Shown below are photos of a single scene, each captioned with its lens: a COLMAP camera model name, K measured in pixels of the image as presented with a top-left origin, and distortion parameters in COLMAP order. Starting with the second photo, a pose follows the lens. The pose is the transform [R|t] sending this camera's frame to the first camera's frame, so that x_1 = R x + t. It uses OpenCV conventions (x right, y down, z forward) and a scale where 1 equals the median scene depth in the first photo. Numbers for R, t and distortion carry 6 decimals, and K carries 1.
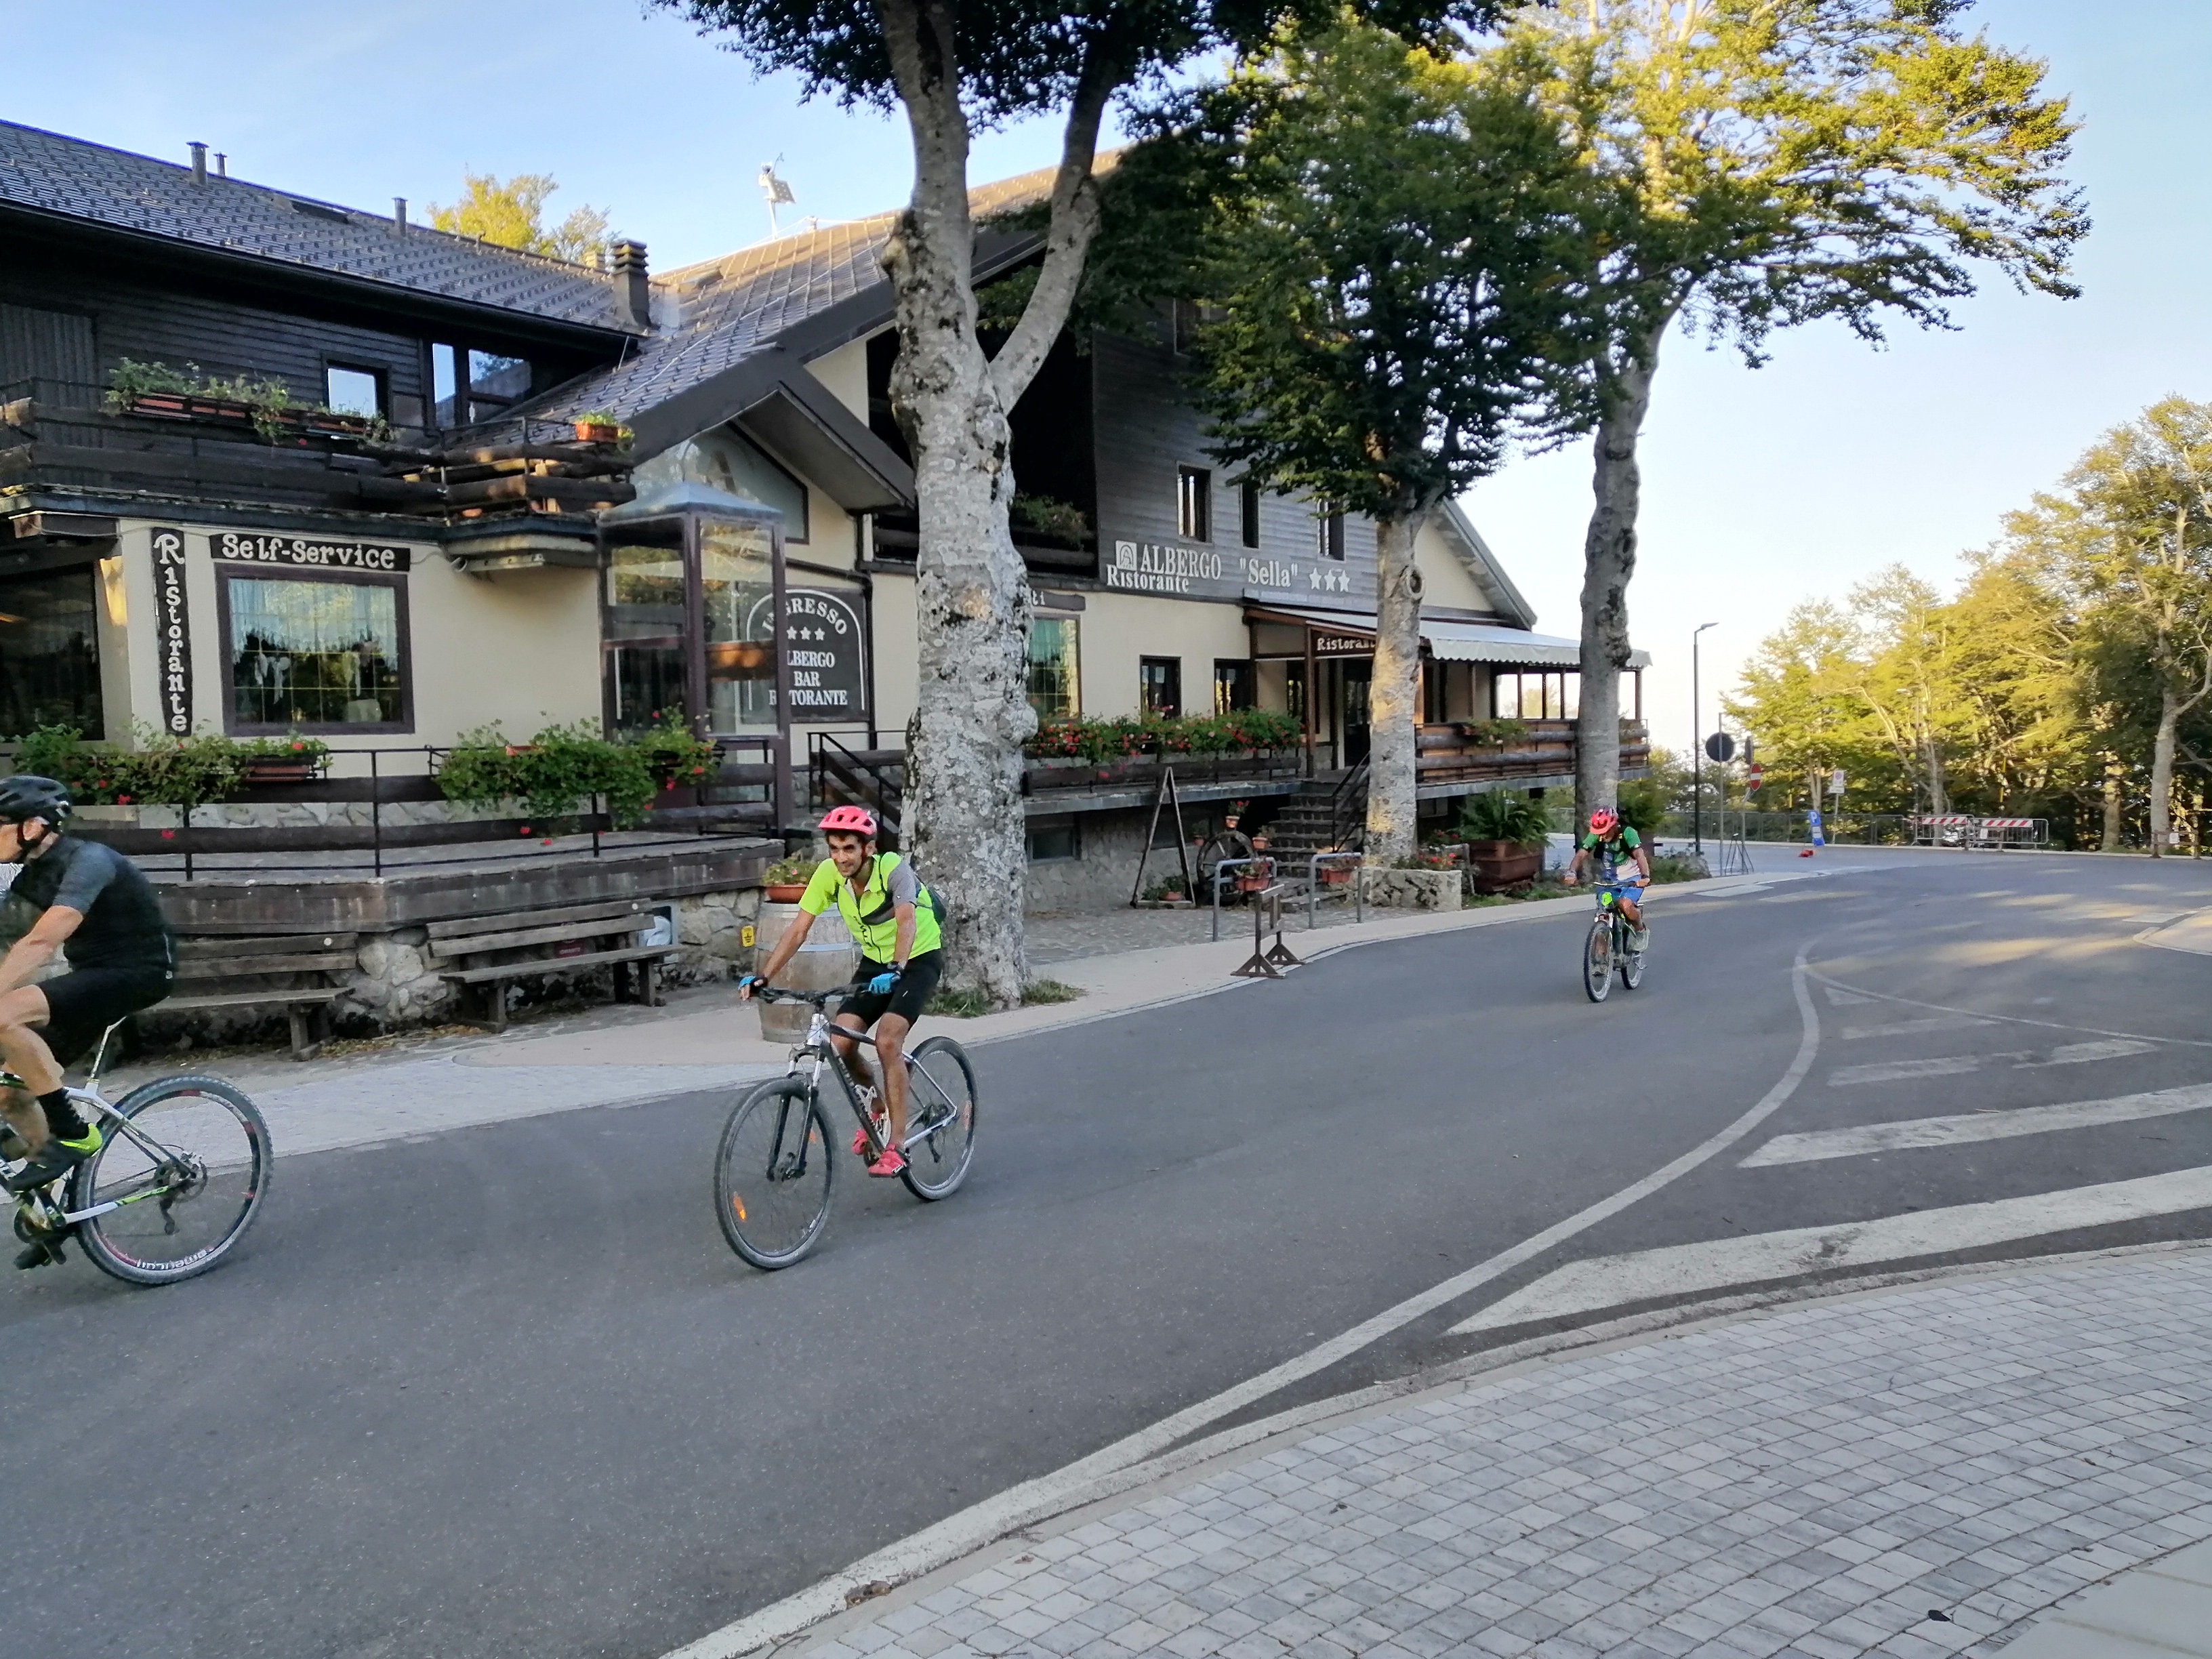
lens RADIAL K [[1685.3, 0, 1106.0], [0, 1685.3, 829.5], [0, 0, 1]] dist [0.130430, -0.132080]
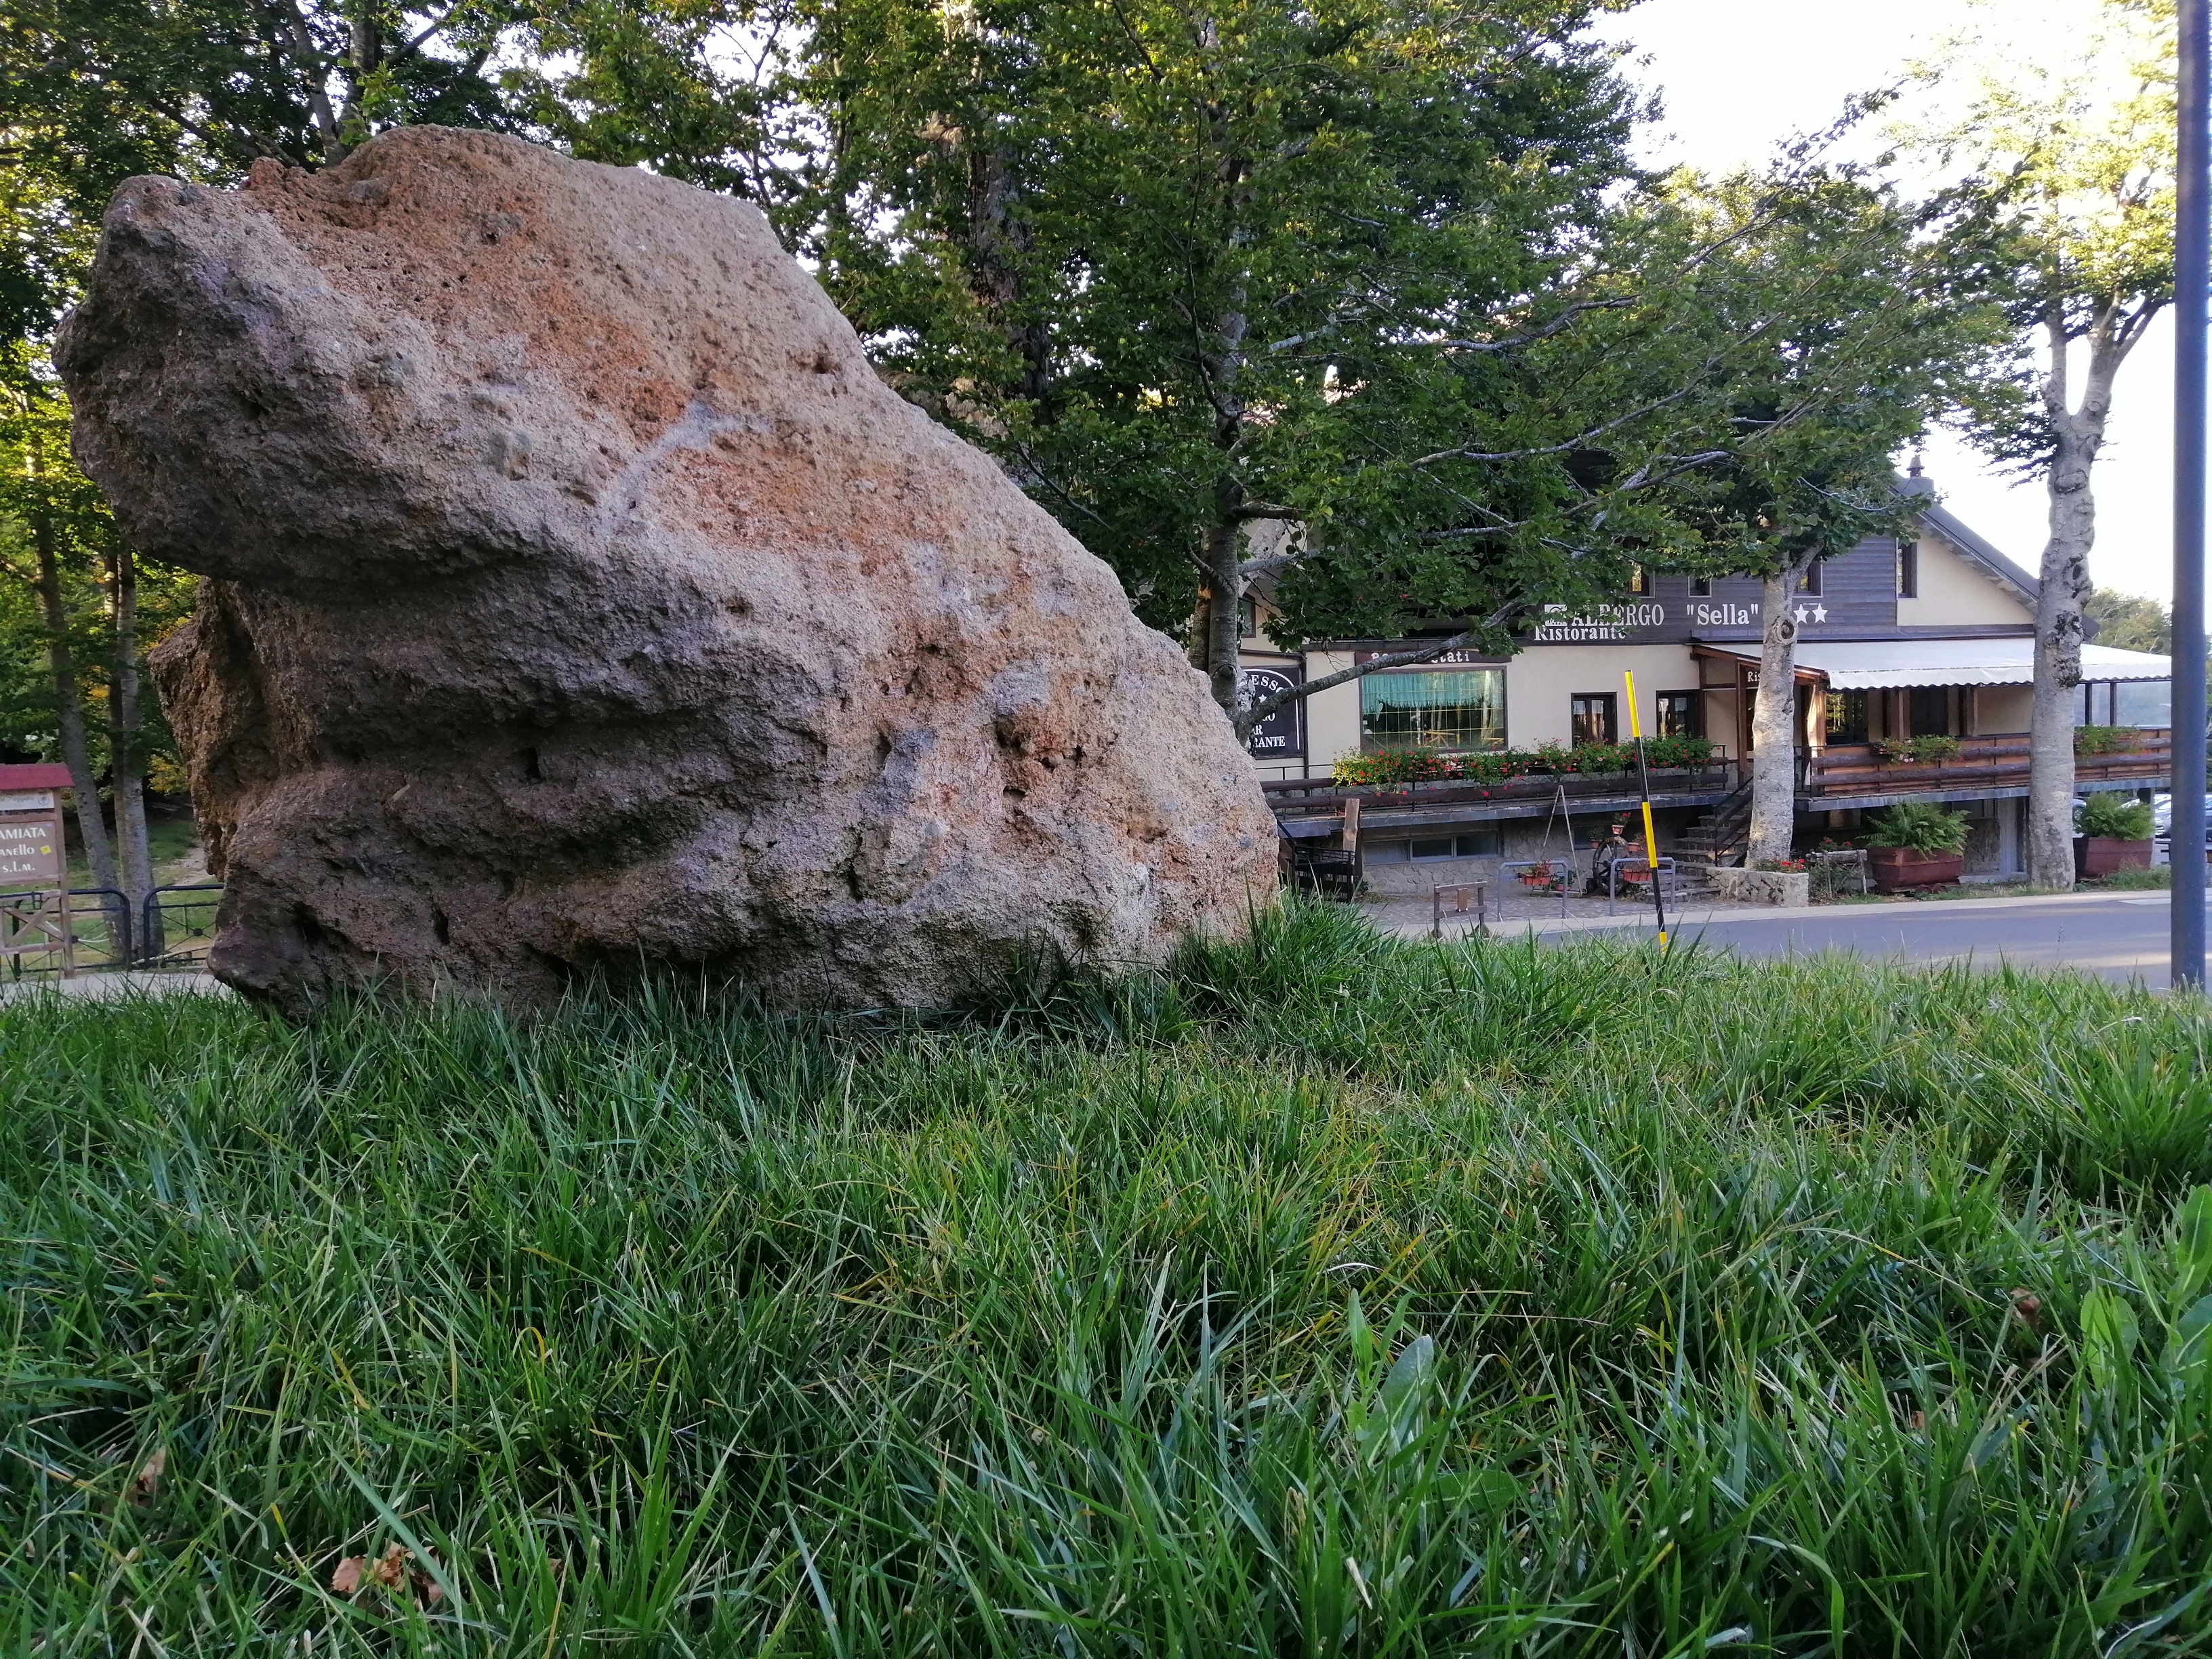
lens RADIAL K [[1737.8, 0, 1125.5], [0, 1737.8, 853.4], [0, 0, 1]] dist [0.008073, 0.046797]
pose [[0.857656, 0.025751, -0.513579, 0.406892], [-0.008539, 0.999321, 0.035847, -0.028240], [0.514153, -0.026359, 0.857293, -0.281518]]
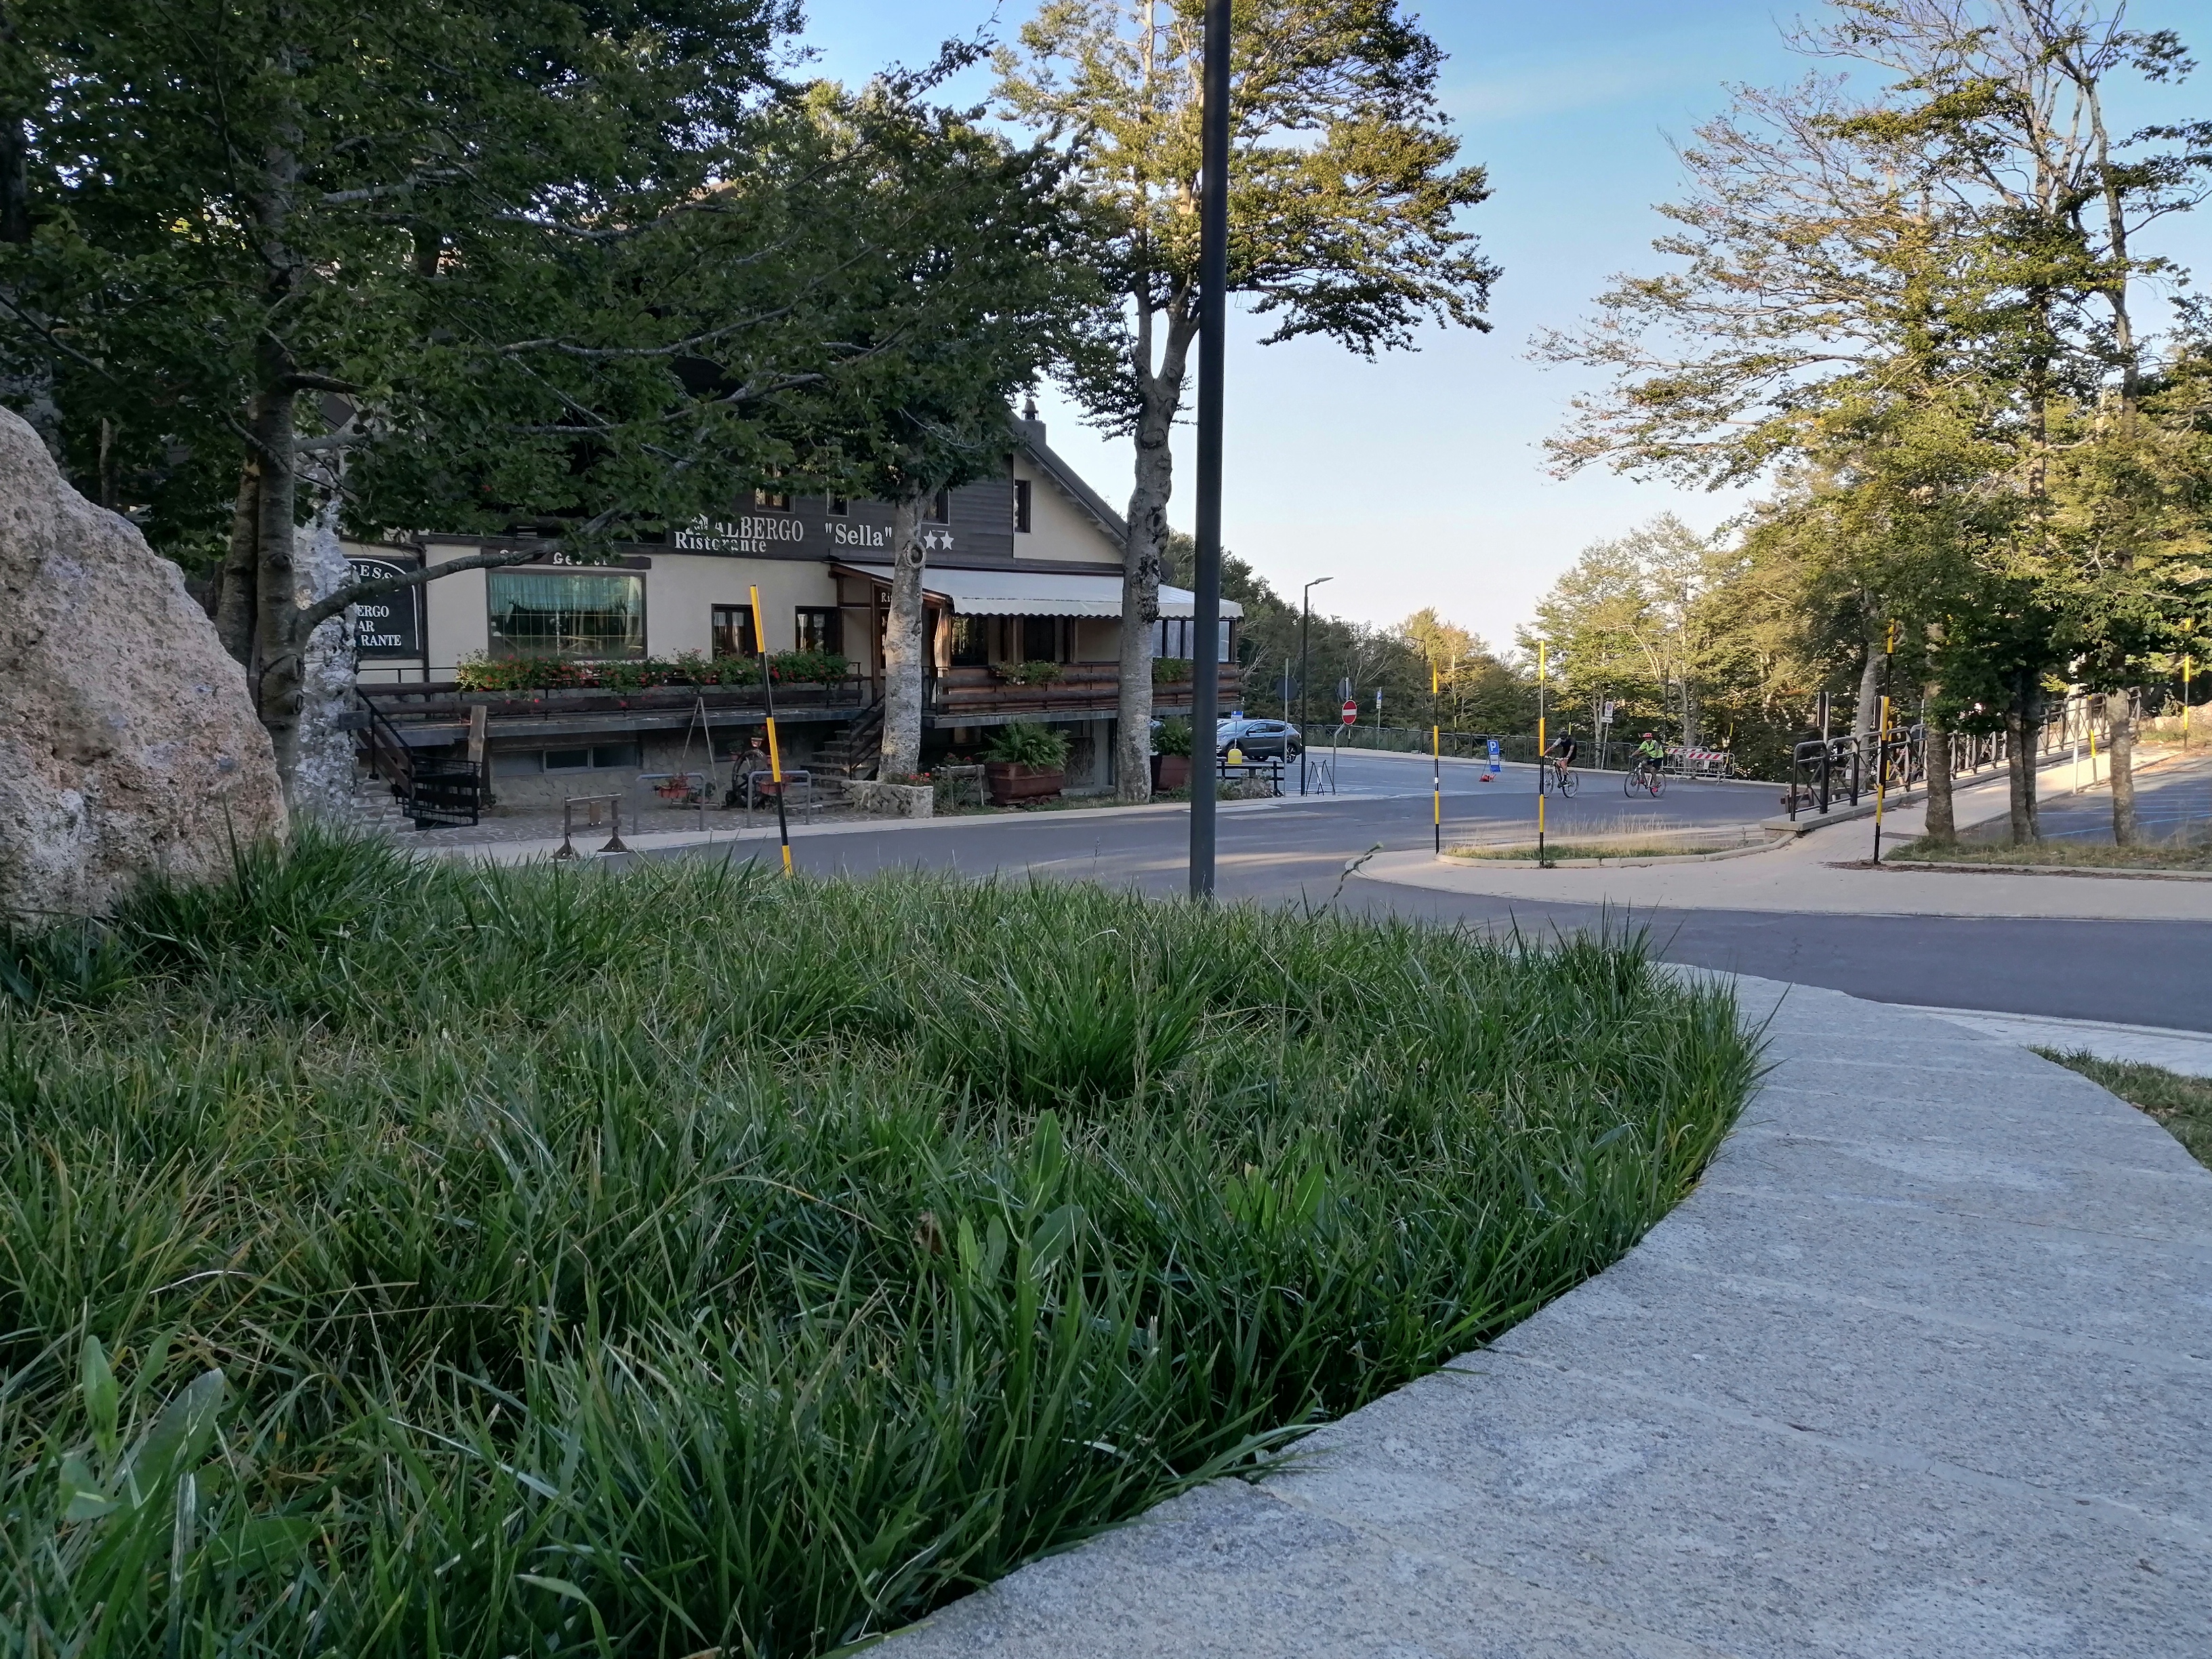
lens RADIAL K [[1737.8, 0, 1125.5], [0, 1737.8, 853.4], [0, 0, 1]] dist [0.008073, 0.046797]
pose [[0.997263, 0.037960, -0.063450, 0.417175], [-0.032989, 0.996435, 0.077643, -0.030138], [0.066171, -0.075338, 0.994960, -0.271876]]
